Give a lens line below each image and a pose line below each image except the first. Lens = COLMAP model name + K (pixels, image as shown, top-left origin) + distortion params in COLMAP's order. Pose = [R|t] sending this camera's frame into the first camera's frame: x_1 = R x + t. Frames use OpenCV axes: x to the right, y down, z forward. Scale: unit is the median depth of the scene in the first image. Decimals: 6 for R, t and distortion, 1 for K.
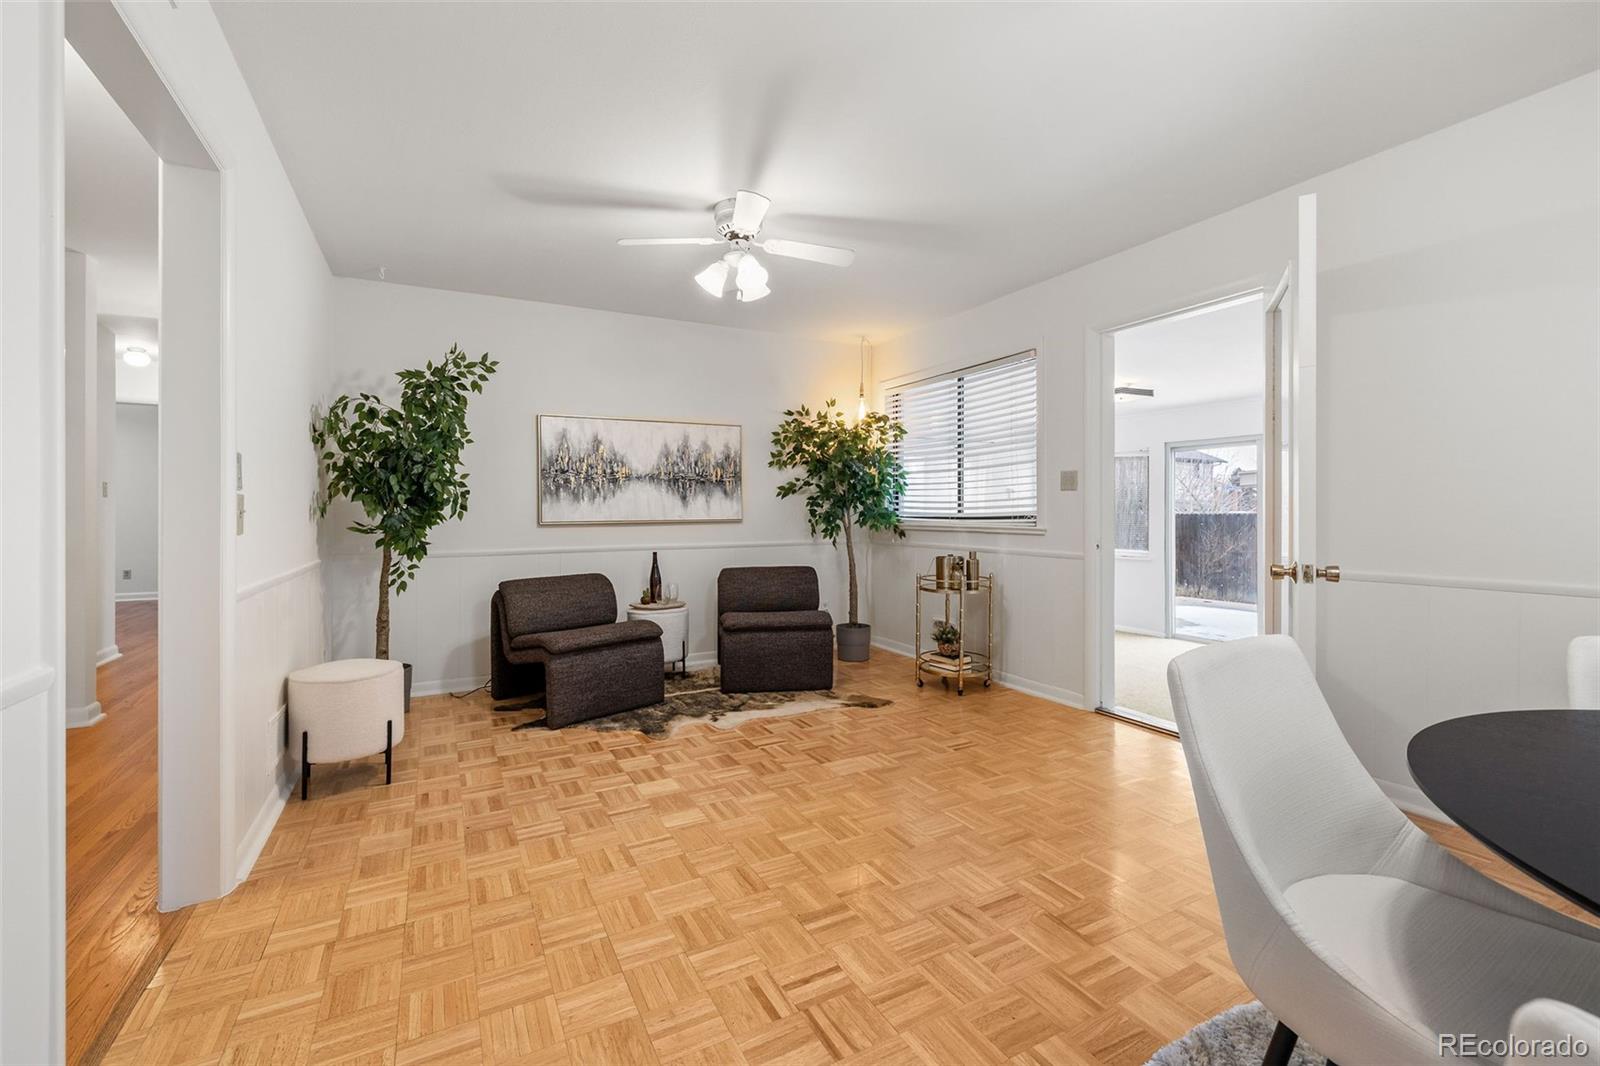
lens RADIAL K [[699.9, 0, 819.2], [0, 699.9, 511.8], [0, 0, 1]] dist [0.000268, 0.000108]
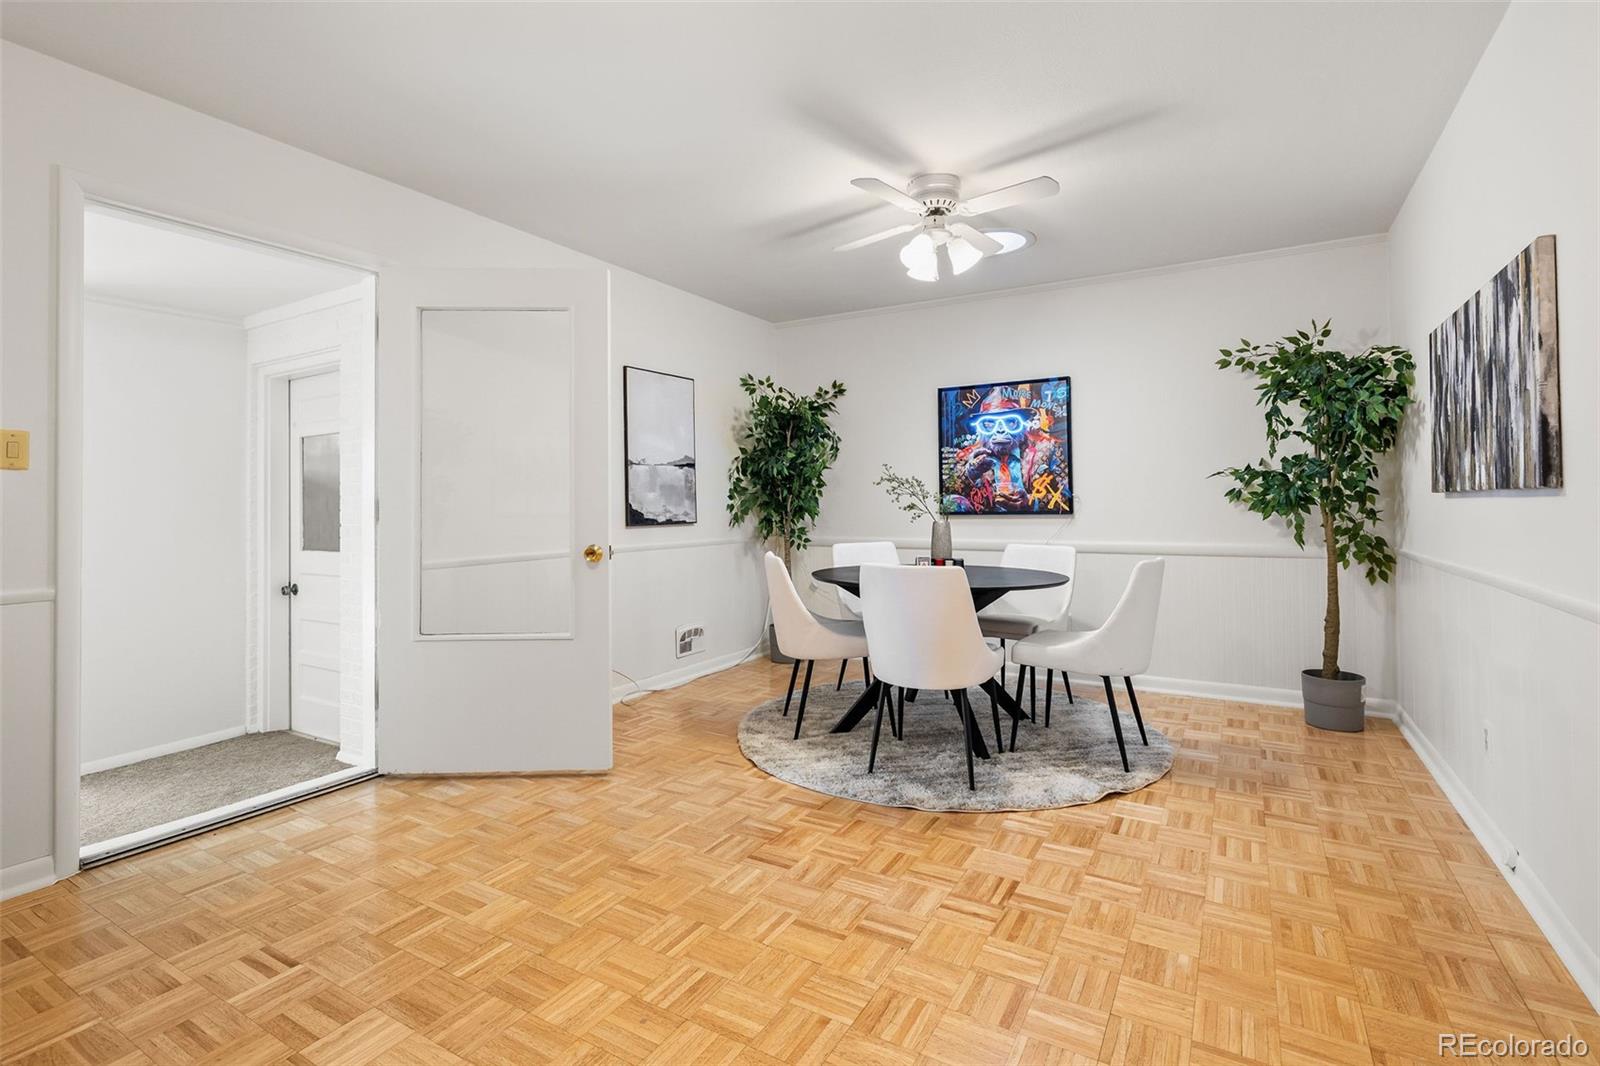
lens RADIAL K [[718.5, 0, 805.1], [0, 718.5, 491.9], [0, 0, 1]] dist [-0.001649, 0.000041]
pose [[-0.497257, 0.018537, 0.867405, -0.367011], [0.007758, 0.999827, -0.016920, -0.001238], [-0.867569, -0.001684, -0.497314, 0.734756]]
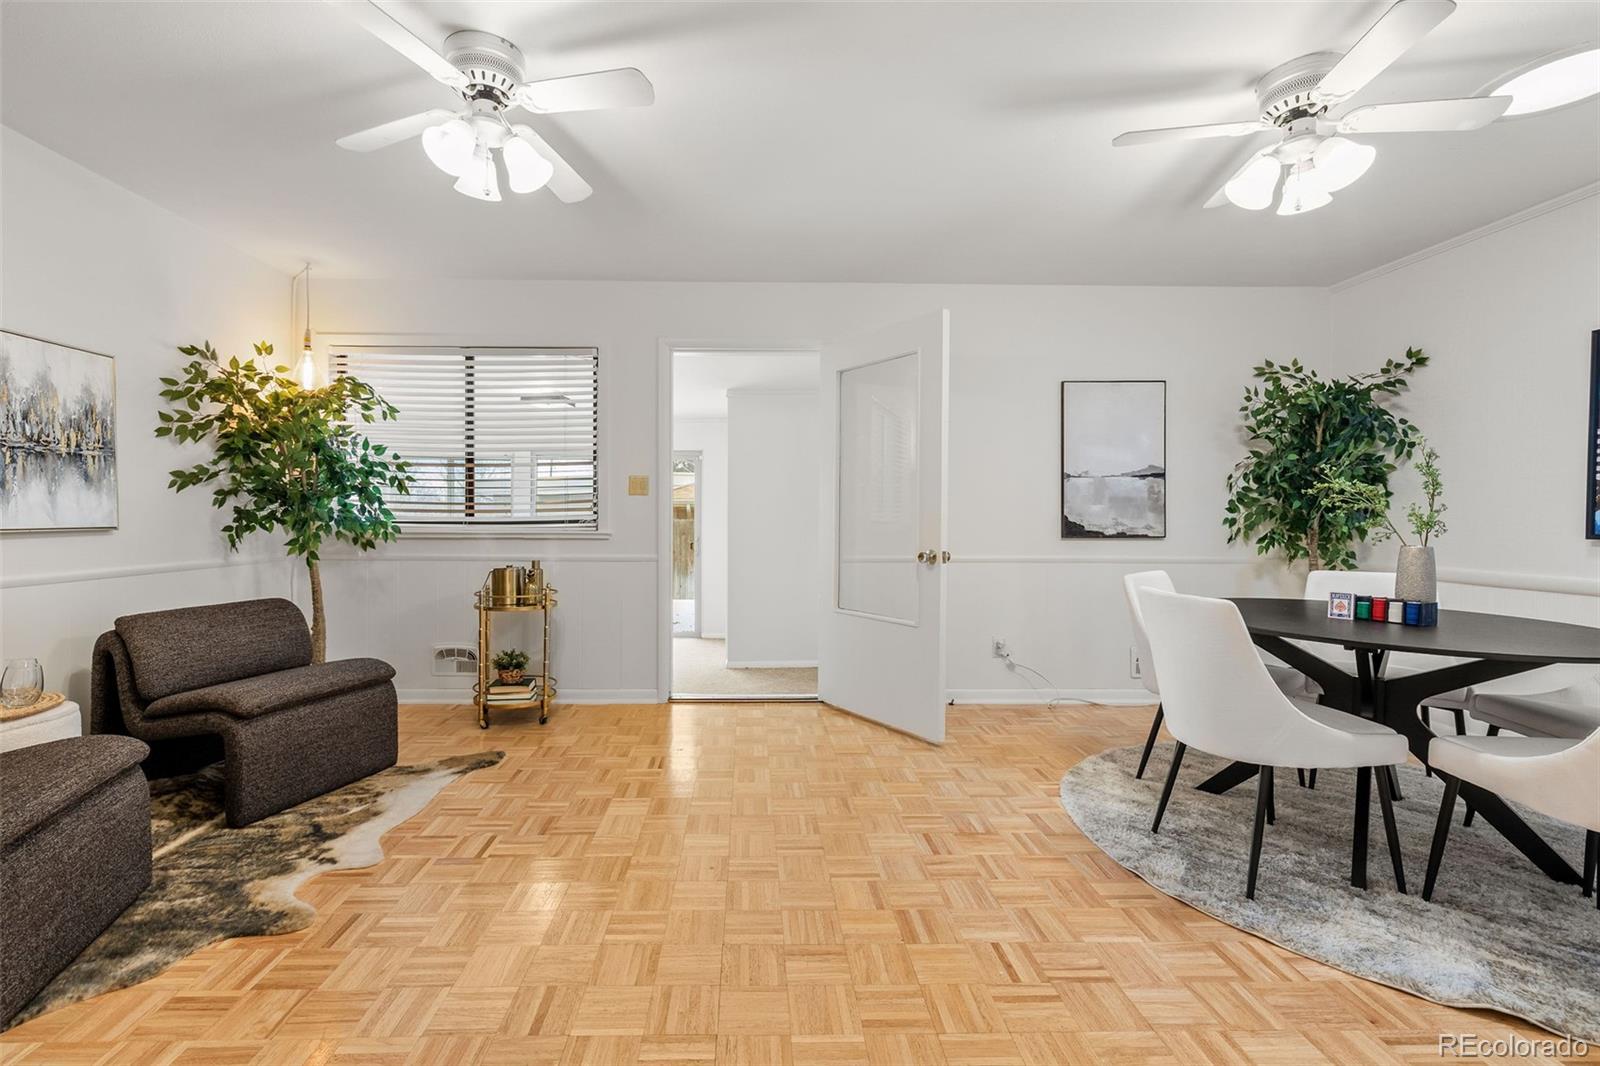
lens RADIAL K [[684.1, 0, 794.6], [0, 684.1, 528.6], [0, 0, 1]] dist [0.000493, 0.000189]
pose [[0.447980, -0.012088, 0.893962, -0.428897], [-0.004843, 0.999861, 0.015946, 0.001096], [-0.894031, -0.011473, 0.447859, 0.336242]]
